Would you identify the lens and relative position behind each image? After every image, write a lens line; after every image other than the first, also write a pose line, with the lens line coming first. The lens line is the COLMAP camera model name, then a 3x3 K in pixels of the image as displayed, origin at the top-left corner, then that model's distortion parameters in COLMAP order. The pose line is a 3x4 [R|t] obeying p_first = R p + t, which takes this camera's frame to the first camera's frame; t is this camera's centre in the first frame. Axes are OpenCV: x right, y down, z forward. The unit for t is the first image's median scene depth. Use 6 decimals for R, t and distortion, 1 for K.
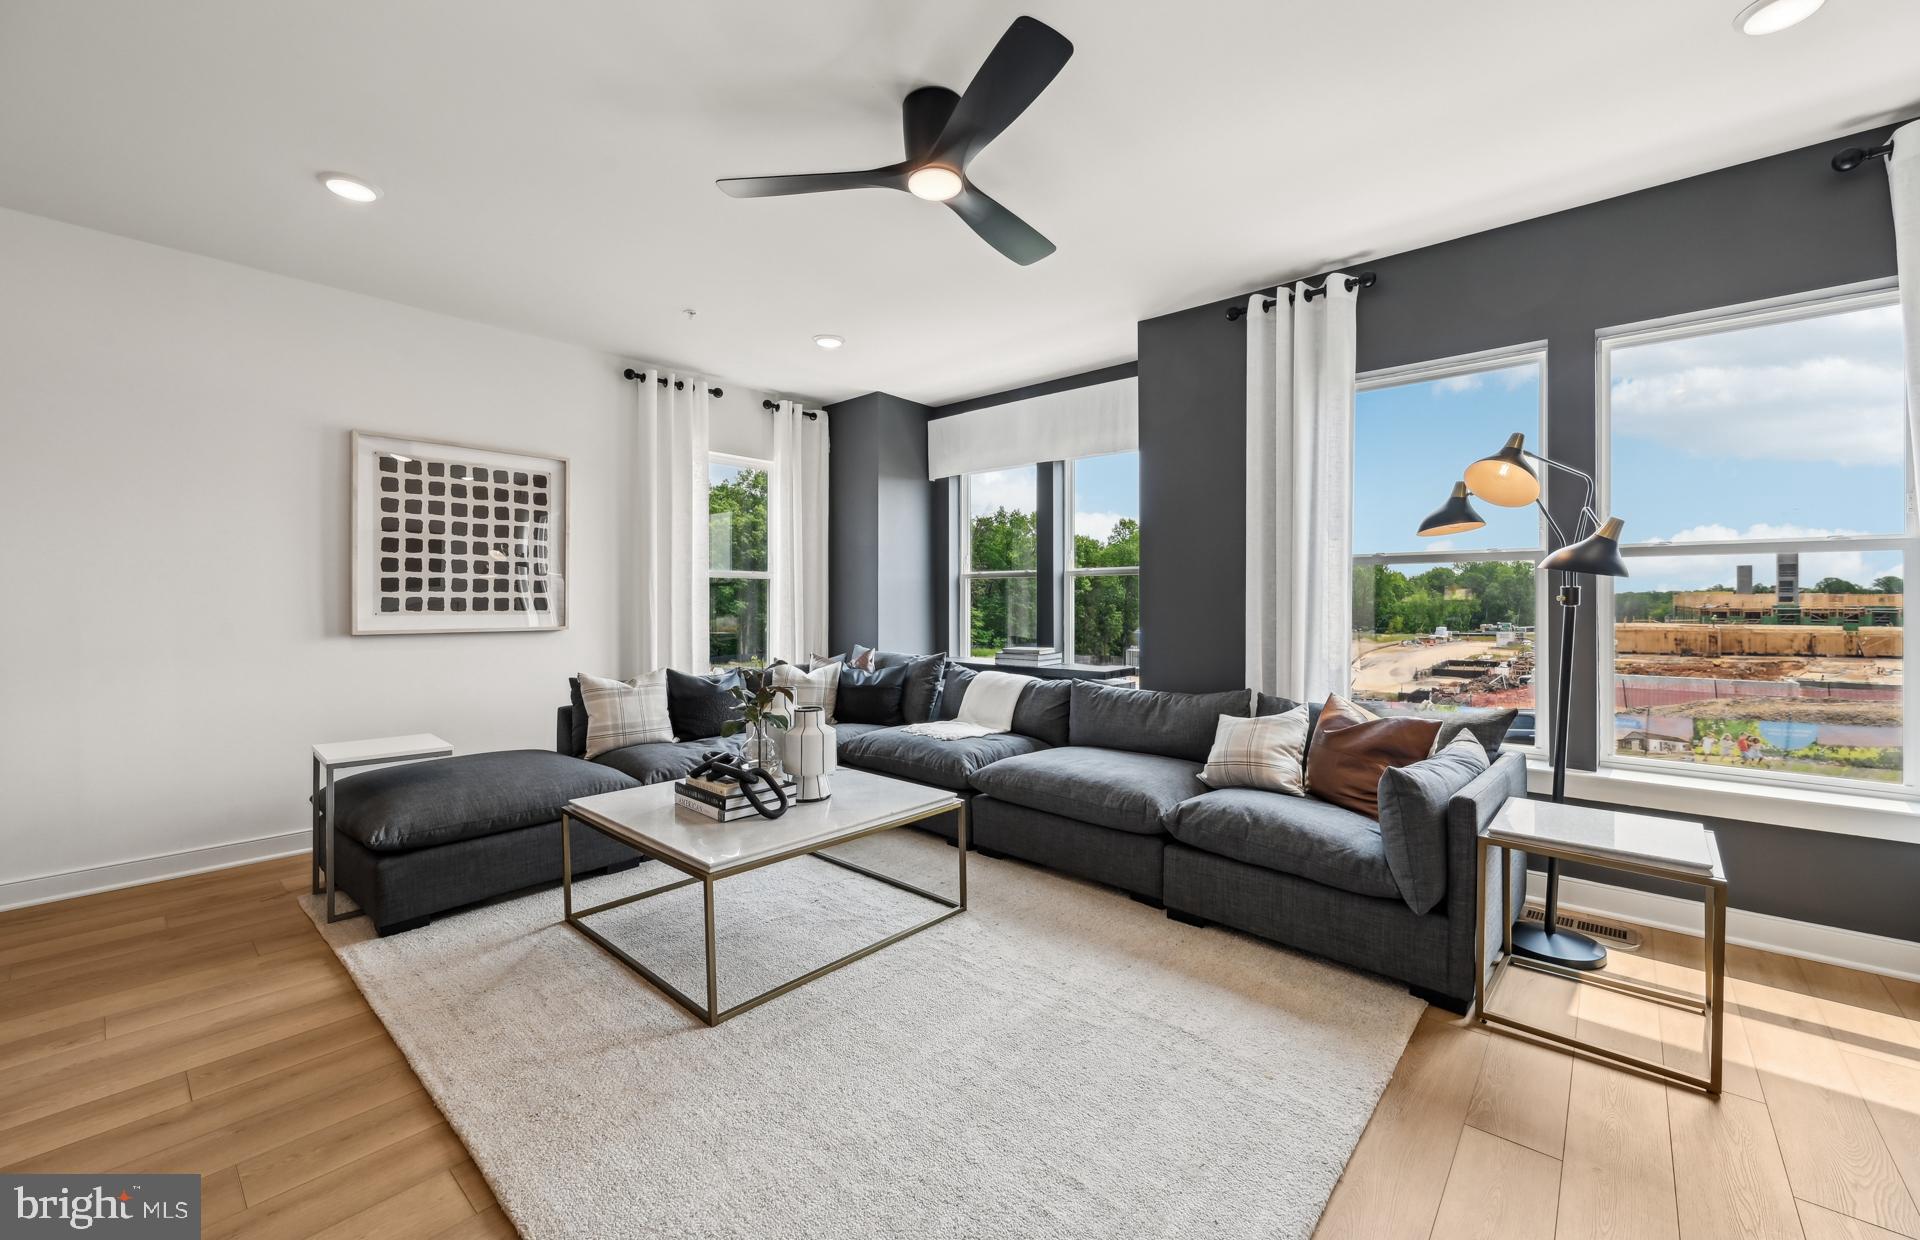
lens RADIAL K [[759.9, 0, 970.9], [0, 759.9, 603.9], [0, 0, 1]] dist [0.001775, -0.000013]
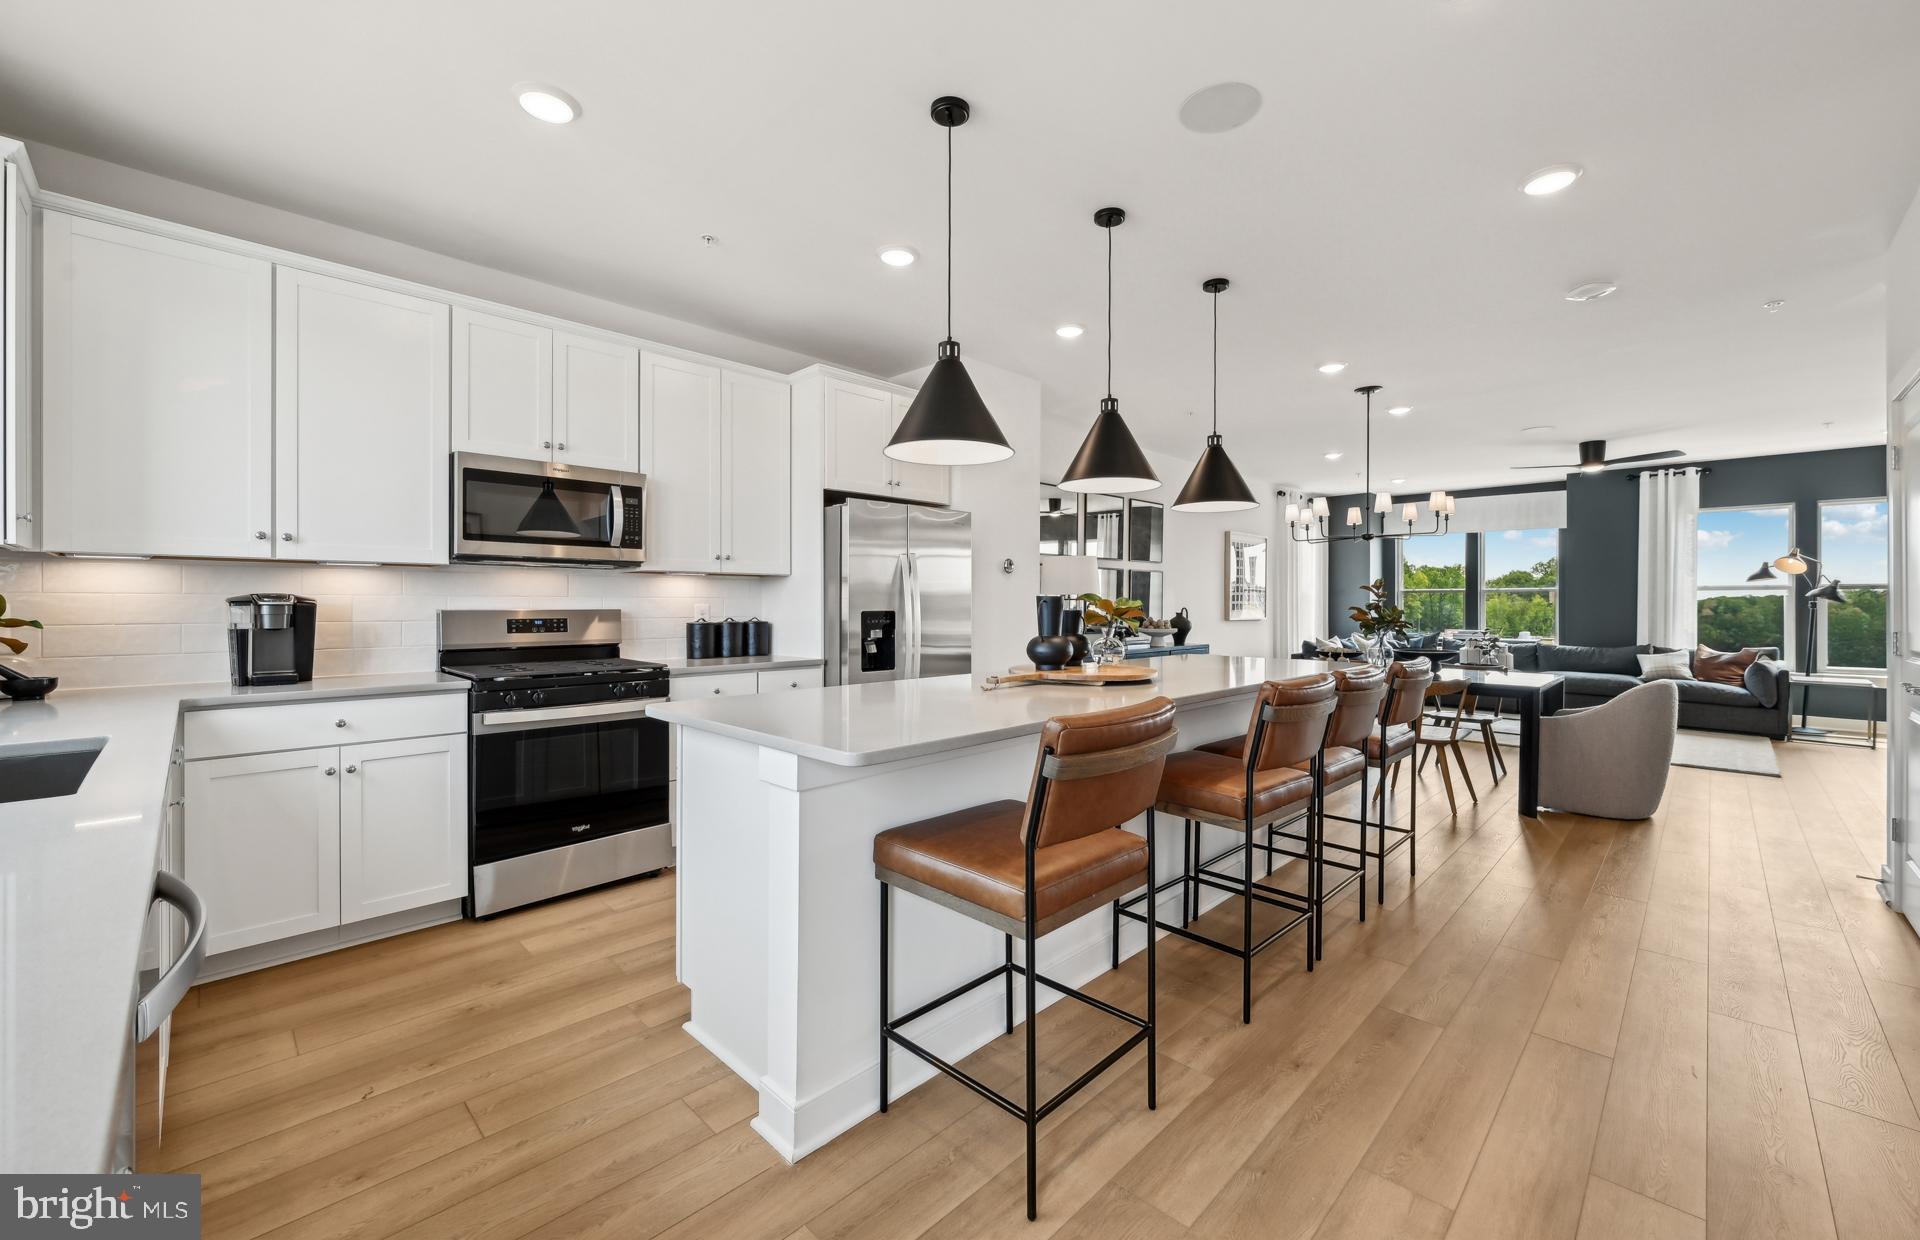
lens RADIAL K [[757.4, 0, 960.0], [0, 757.4, 620.0], [0, 0, 1]] dist [0.000807, -0.000074]
pose [[0.997110, 0.002893, -0.075918, -1.558816], [-0.001637, 0.999861, 0.016601, 0.001728], [0.075956, -0.016429, 0.996976, -1.476520]]
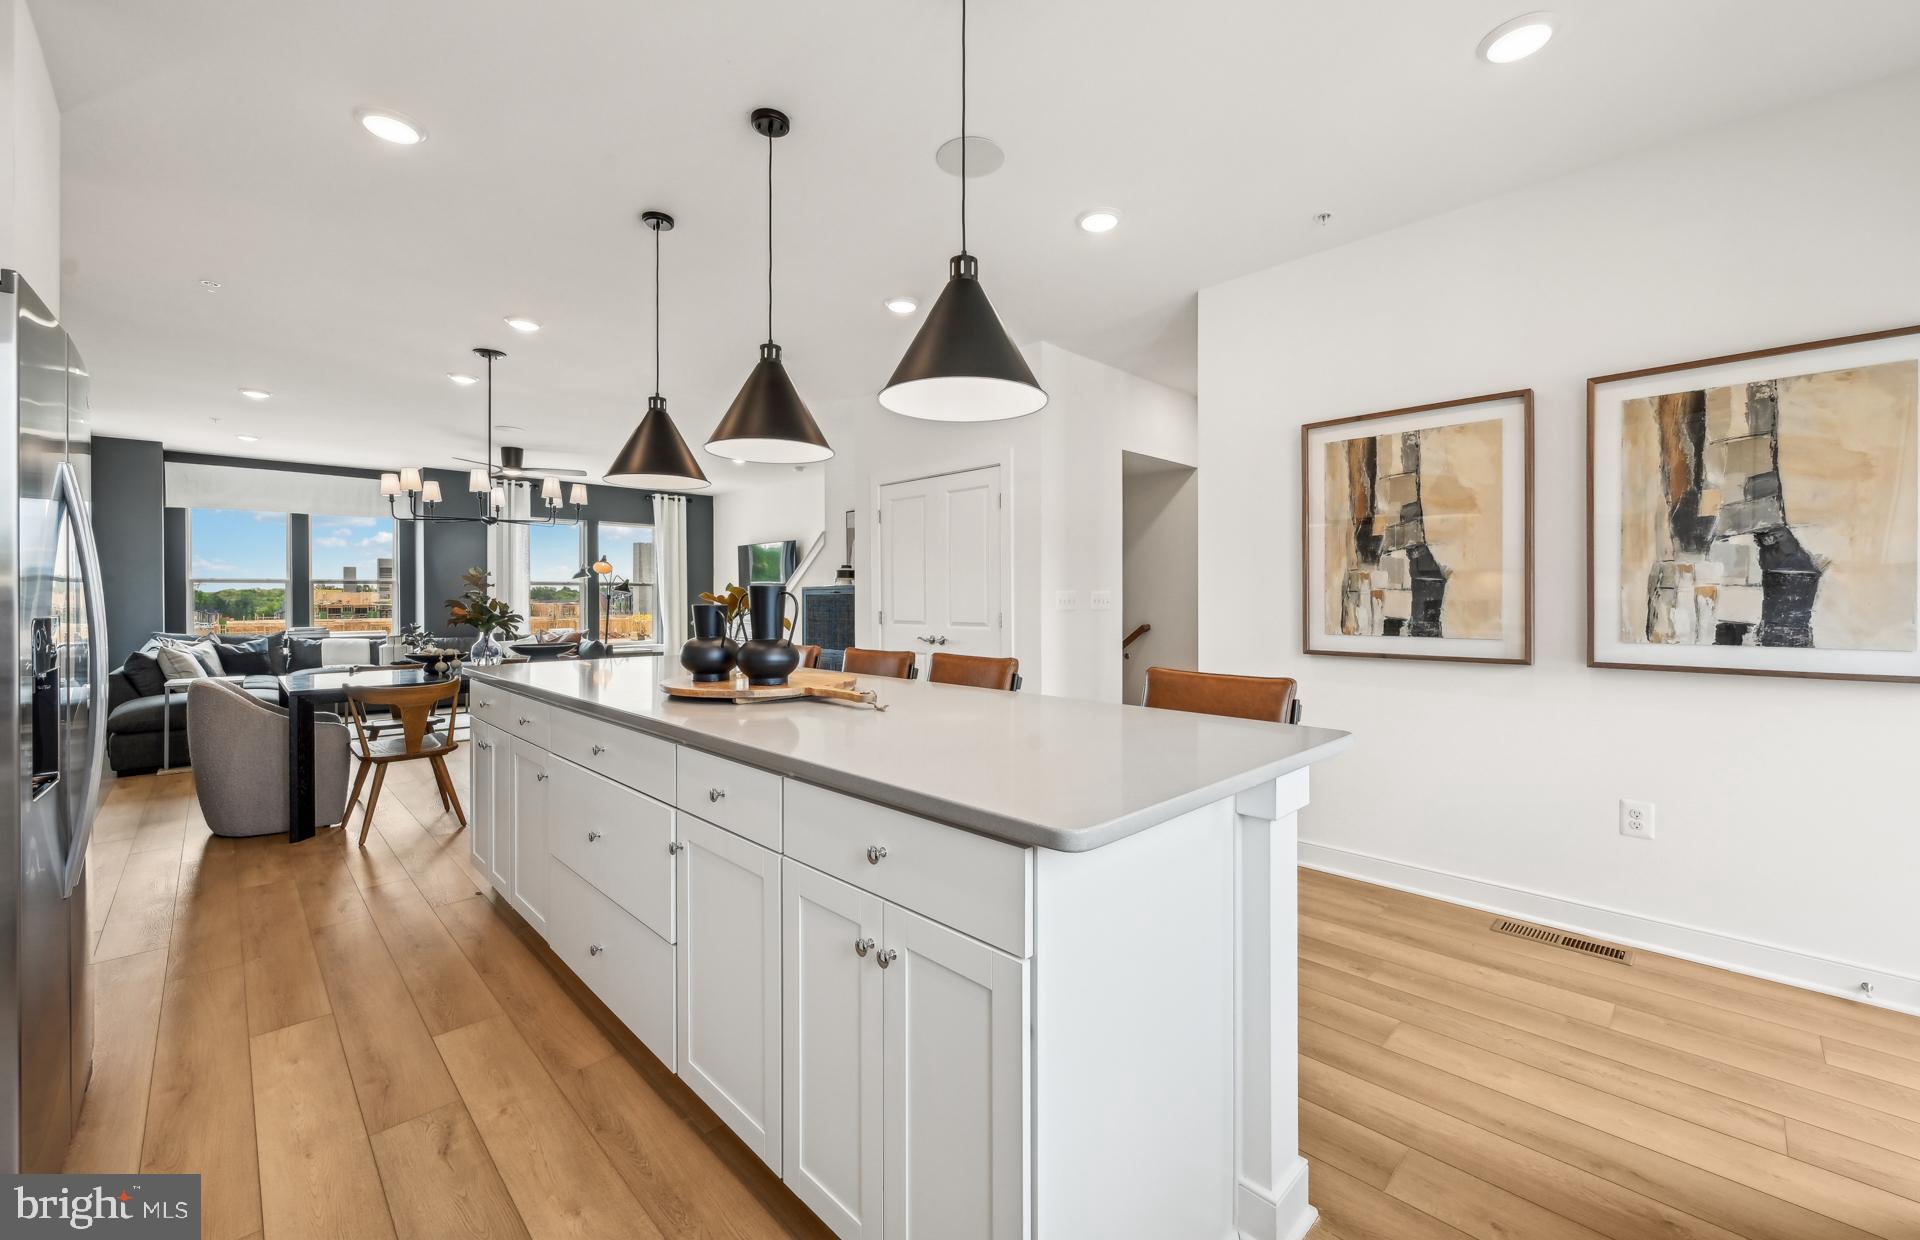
lens RADIAL K [[774.8, 0, 953.9], [0, 774.8, 602.4], [0, 0, 1]] dist [0.011276, 0.000051]
pose [[0.108382, -0.006243, 0.994090, -2.177229], [0.004750, 0.999972, 0.005762, 0.001186], [-0.994098, 0.004097, 0.108408, -0.873629]]
